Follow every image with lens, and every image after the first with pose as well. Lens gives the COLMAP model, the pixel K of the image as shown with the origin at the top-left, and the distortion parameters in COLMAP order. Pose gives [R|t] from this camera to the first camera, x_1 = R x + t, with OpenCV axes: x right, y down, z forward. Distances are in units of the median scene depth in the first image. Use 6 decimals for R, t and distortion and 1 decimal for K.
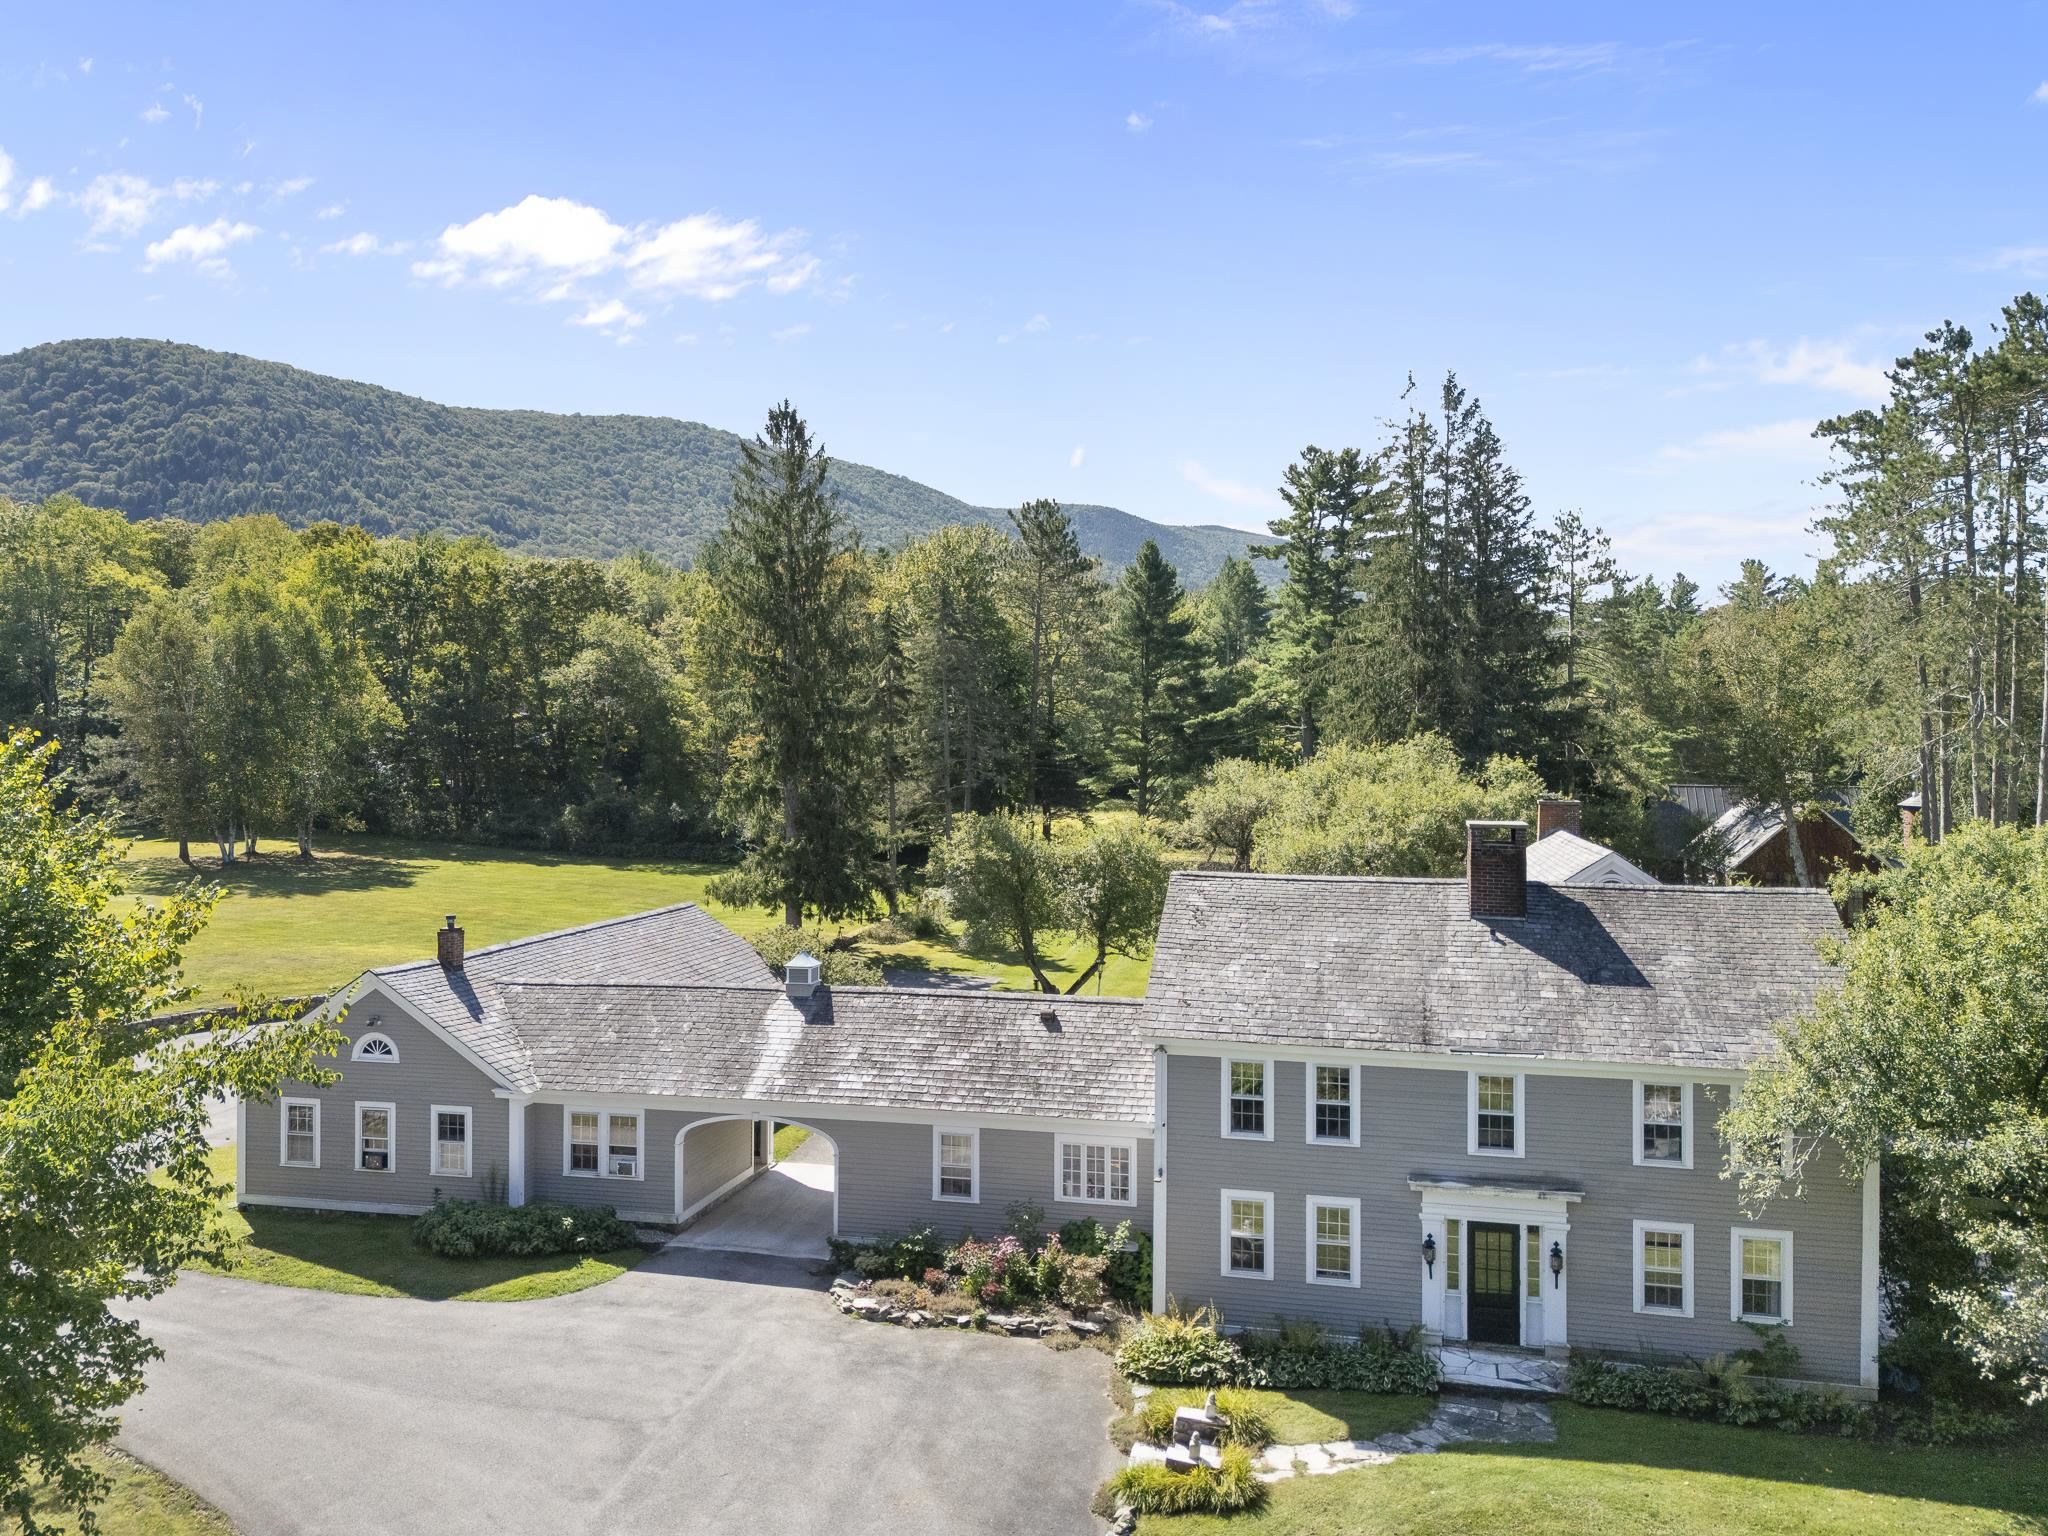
lens RADIAL K [[1499.3, 0, 1024.0], [0, 1499.3, 768.0], [0, 0, 1]] dist [0.067848, -0.053412]
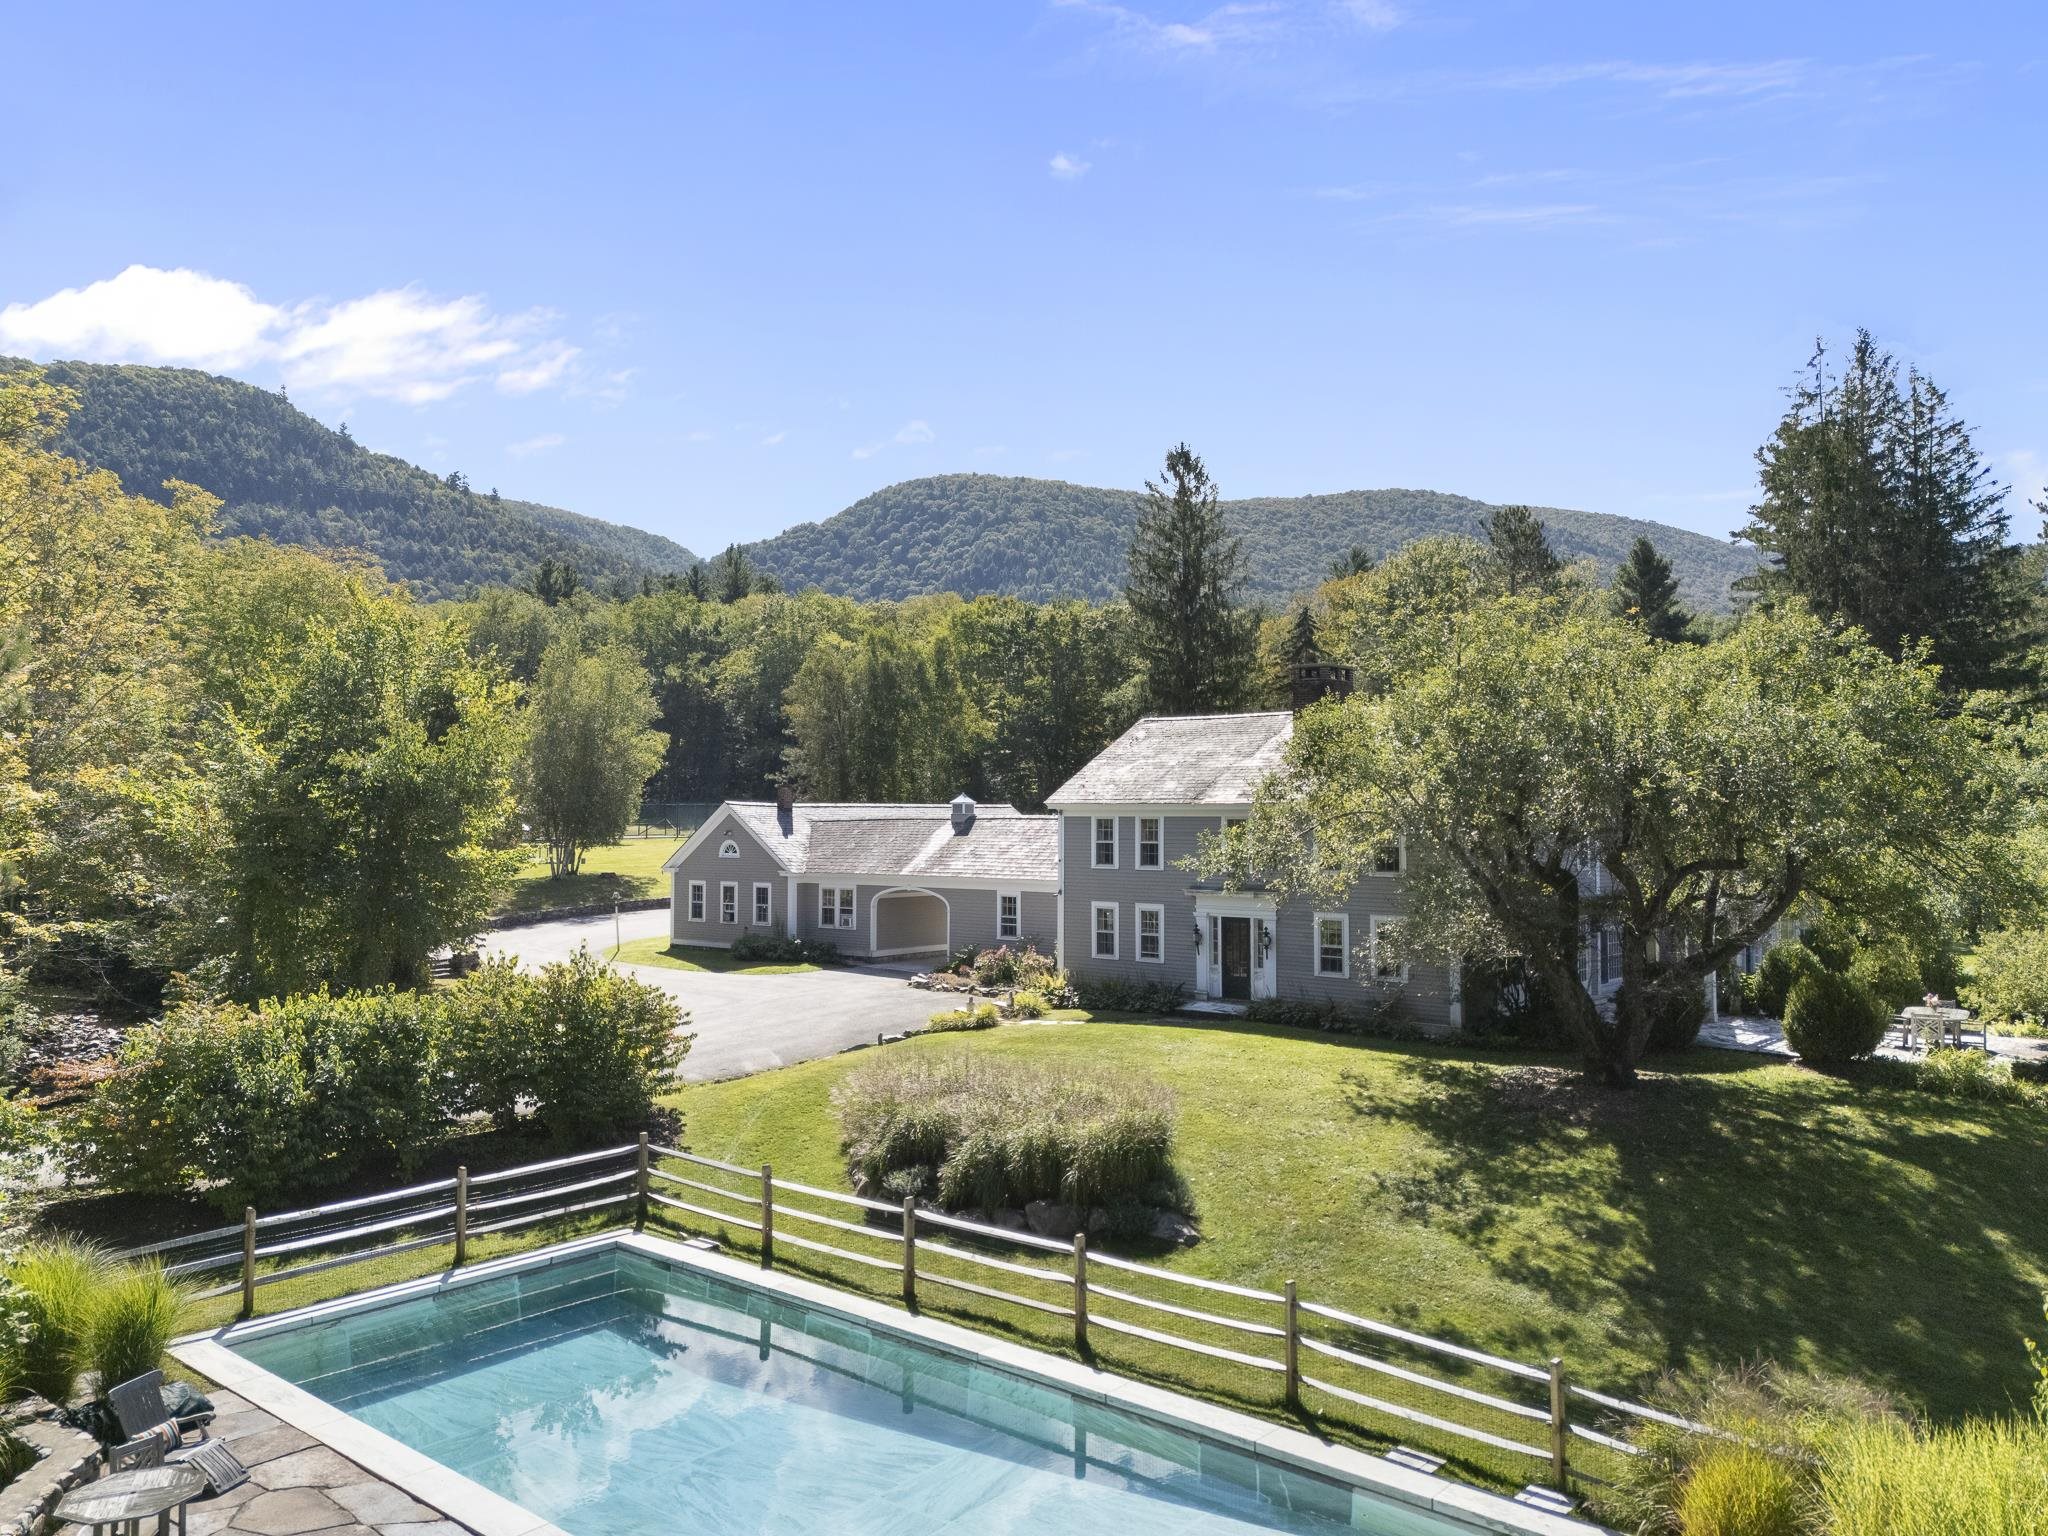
lens RADIAL K [[1463.7, 0, 1024.0], [0, 1463.7, 768.0], [0, 0, 1]] dist [0.151431, -0.233764]
pose [[0.888655, -0.019250, -0.458172, 0.237095], [-0.000018, 0.999117, -0.042012, 0.064281], [0.458576, 0.037342, 0.887870, -0.114831]]
